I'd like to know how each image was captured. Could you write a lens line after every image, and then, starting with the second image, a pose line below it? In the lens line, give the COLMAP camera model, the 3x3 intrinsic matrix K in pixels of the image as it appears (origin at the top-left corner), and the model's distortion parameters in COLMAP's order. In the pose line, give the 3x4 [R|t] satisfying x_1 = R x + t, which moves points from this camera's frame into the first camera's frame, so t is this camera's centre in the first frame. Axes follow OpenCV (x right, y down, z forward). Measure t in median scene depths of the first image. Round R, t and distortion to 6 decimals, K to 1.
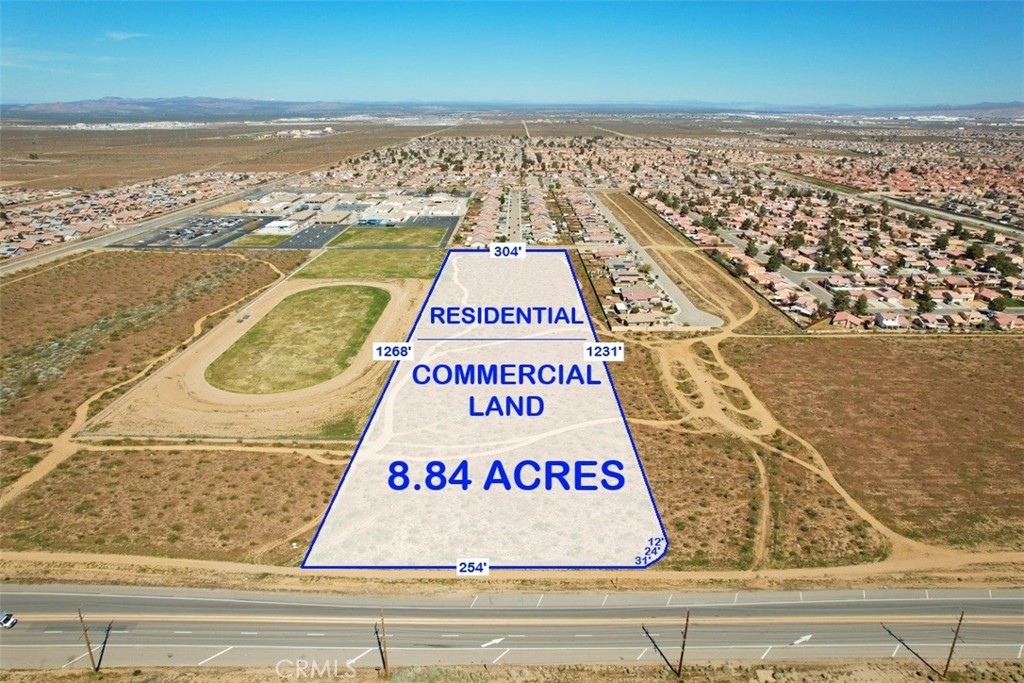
lens RADIAL K [[654.3, 0, 510.9], [0, 654.3, 340.6], [0, 0, 1]] dist [-0.048683, 0.023263]
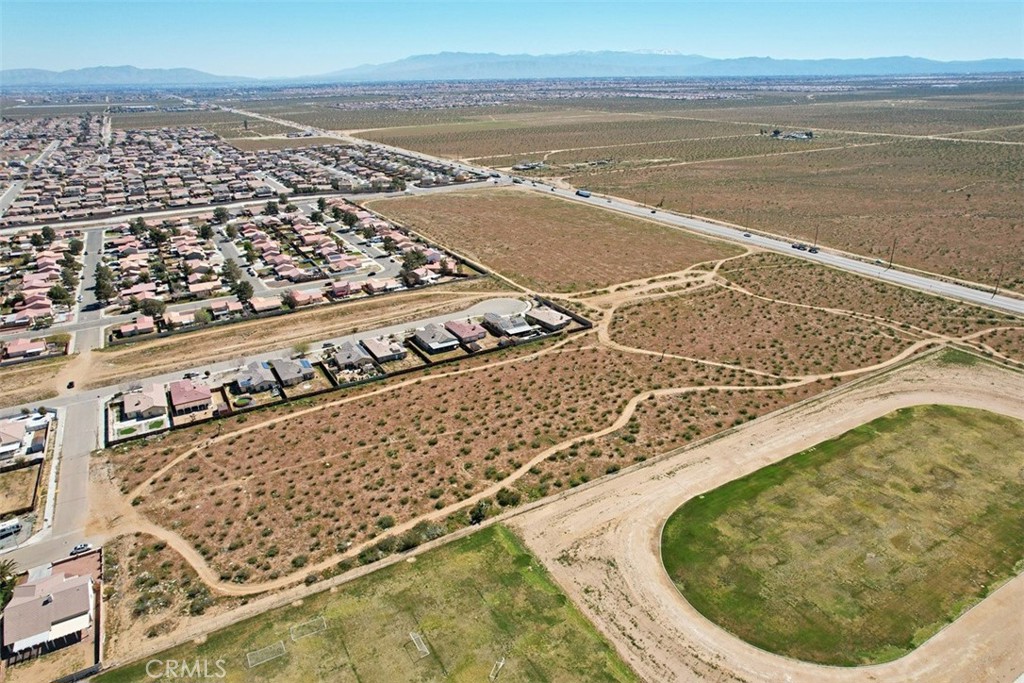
lens RADIAL K [[654.3, 0, 508.1], [0, 654.3, 338.6], [0, 0, 1]] dist [-0.048683, 0.023263]
pose [[-0.504598, -0.330295, 0.797676, -0.706410], [0.304102, 0.796717, 0.522268, -0.695291], [-0.808024, 0.506110, -0.301578, 1.831722]]
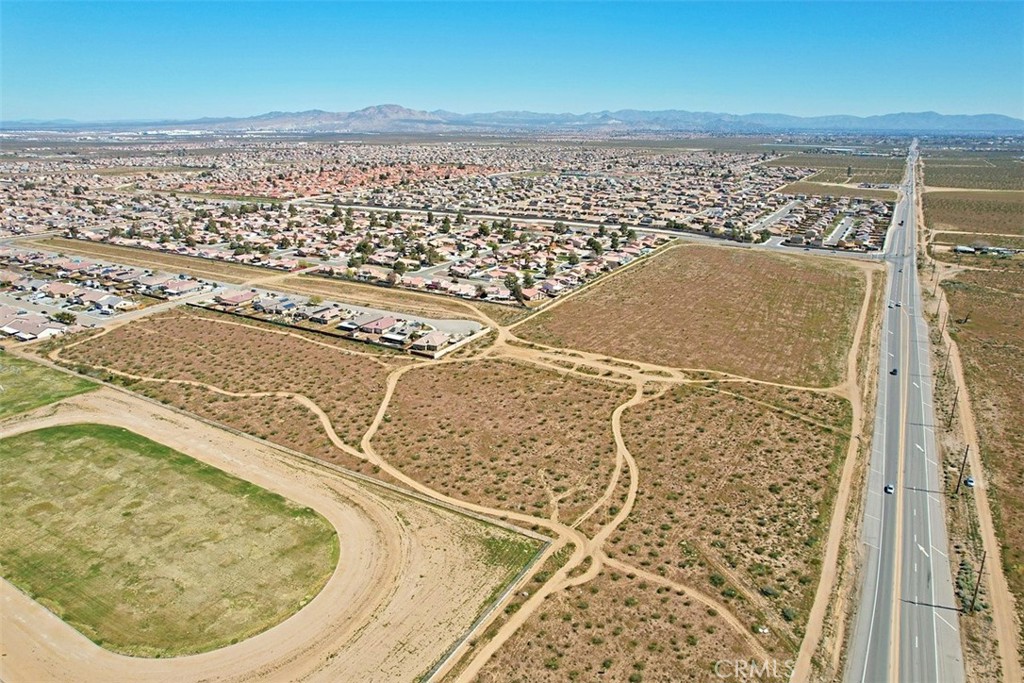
lens RADIAL K [[654.3, 0, 511.9], [0, 654.3, 343.6], [0, 0, 1]] dist [-0.048683, 0.023263]
pose [[0.511874, -0.284395, 0.810619, -0.733609], [0.298720, 0.943651, 0.142438, -0.181711], [-0.805451, 0.169237, 0.567985, 0.477797]]
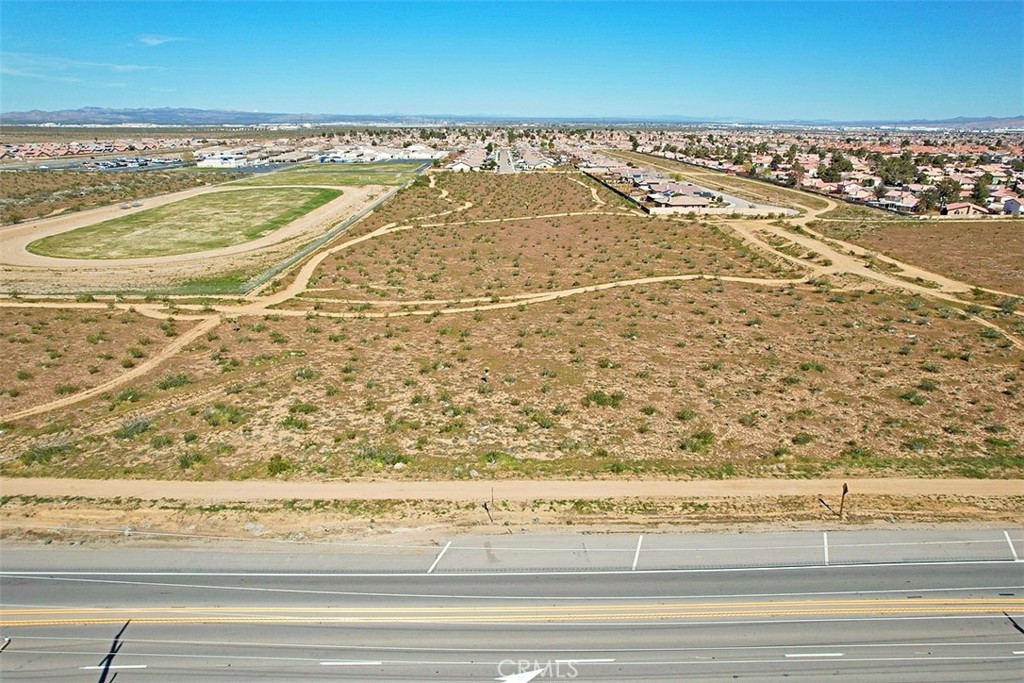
lens RADIAL K [[654.3, 0, 512.1], [0, 654.3, 342.3], [0, 0, 1]] dist [-0.048683, 0.023263]
pose [[0.999689, -0.002991, 0.024753, -0.016583], [0.003416, 0.999847, -0.017127, 0.178398], [-0.024698, 0.017206, 0.999547, 0.397513]]
